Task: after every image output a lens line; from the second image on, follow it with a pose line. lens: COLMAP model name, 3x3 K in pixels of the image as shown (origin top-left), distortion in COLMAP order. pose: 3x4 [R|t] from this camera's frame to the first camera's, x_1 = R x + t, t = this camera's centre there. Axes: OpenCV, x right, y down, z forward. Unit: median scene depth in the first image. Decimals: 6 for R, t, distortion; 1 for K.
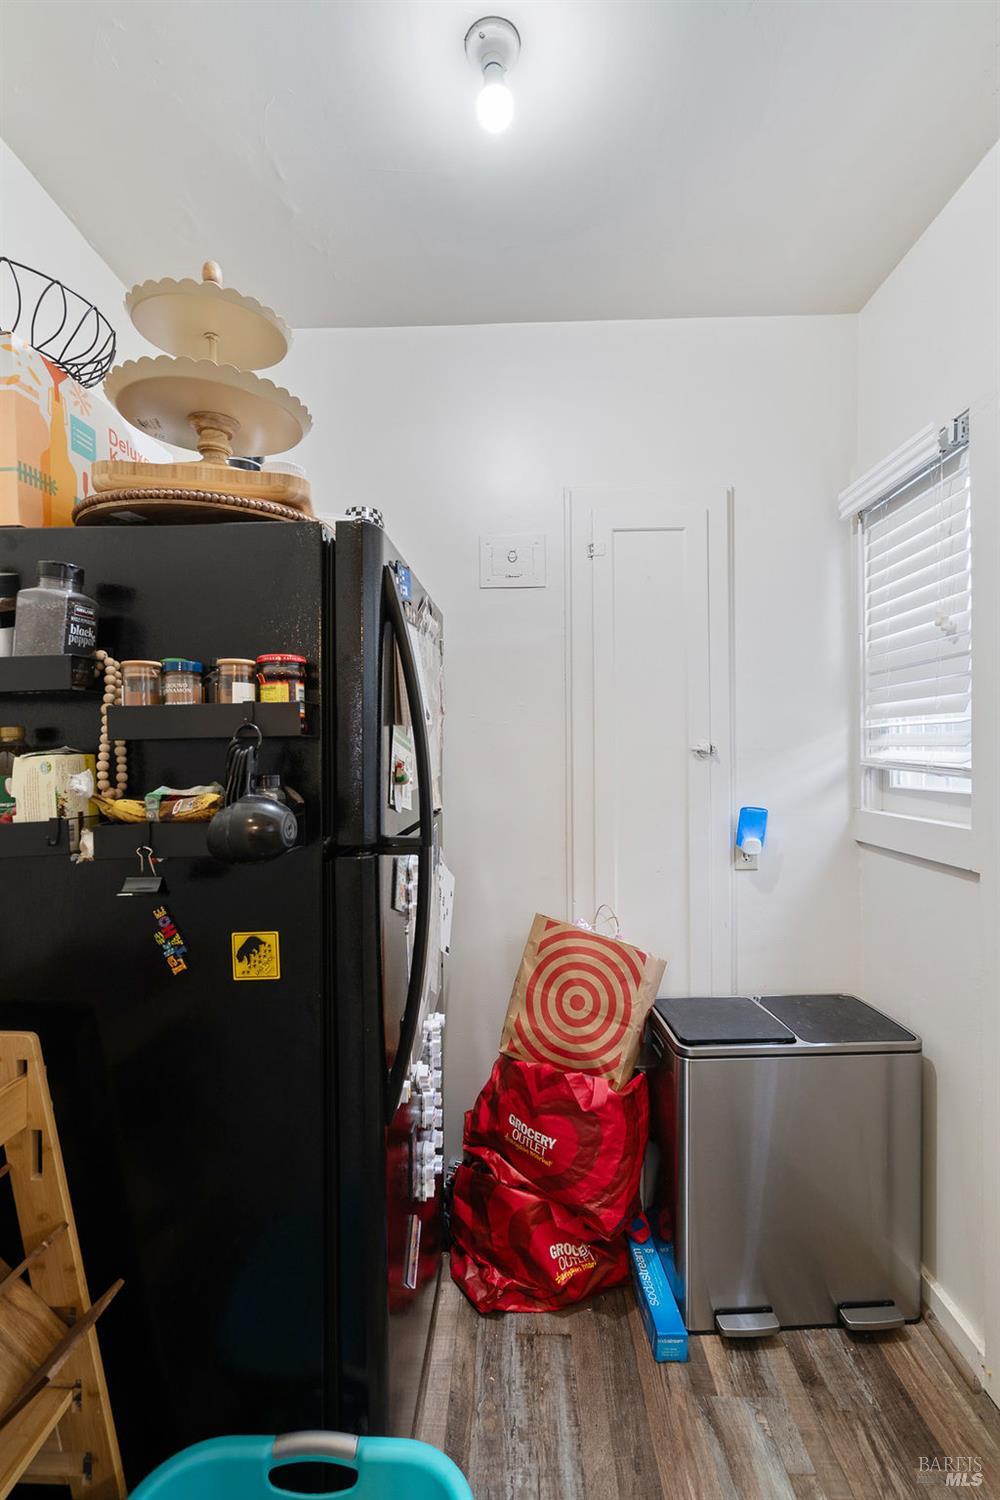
lens RADIAL K [[682.7, 0, 500.0], [0, 682.7, 750.0], [0, 0, 1]] dist [-0.000794, 0.000182]
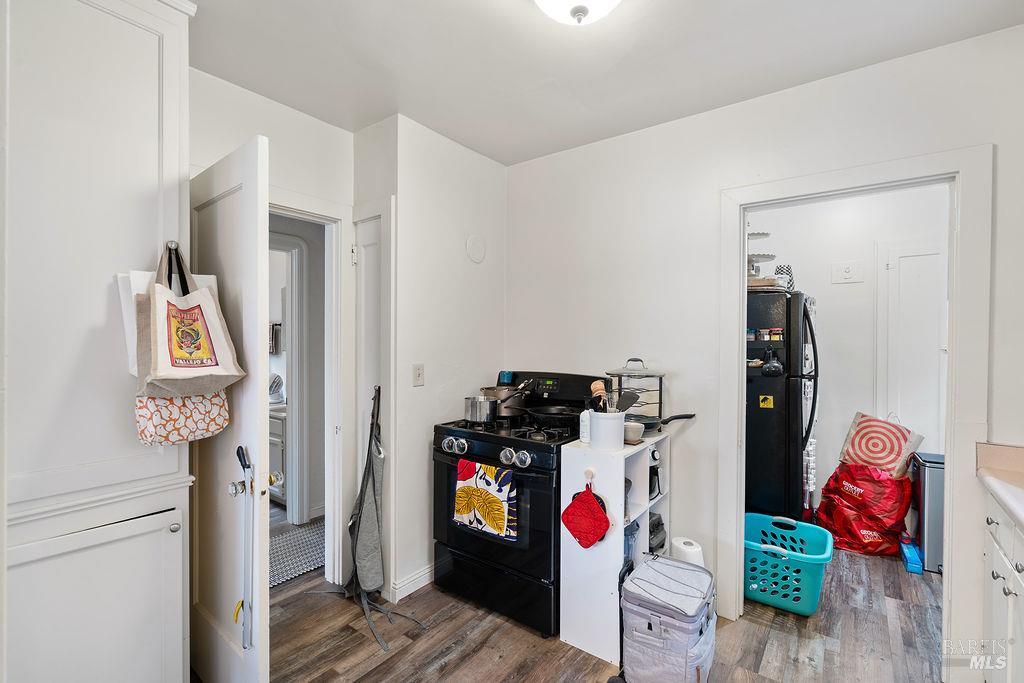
lens RADIAL K [[466.0, 0, 510.5], [0, 466.0, 346.4], [0, 0, 1]] dist [-0.000794, 0.000182]
pose [[0.816943, 0.009654, -0.576638, -0.004506], [0.002236, 0.999799, 0.019907, -0.052162], [0.576715, -0.017552, 0.816757, -1.306323]]
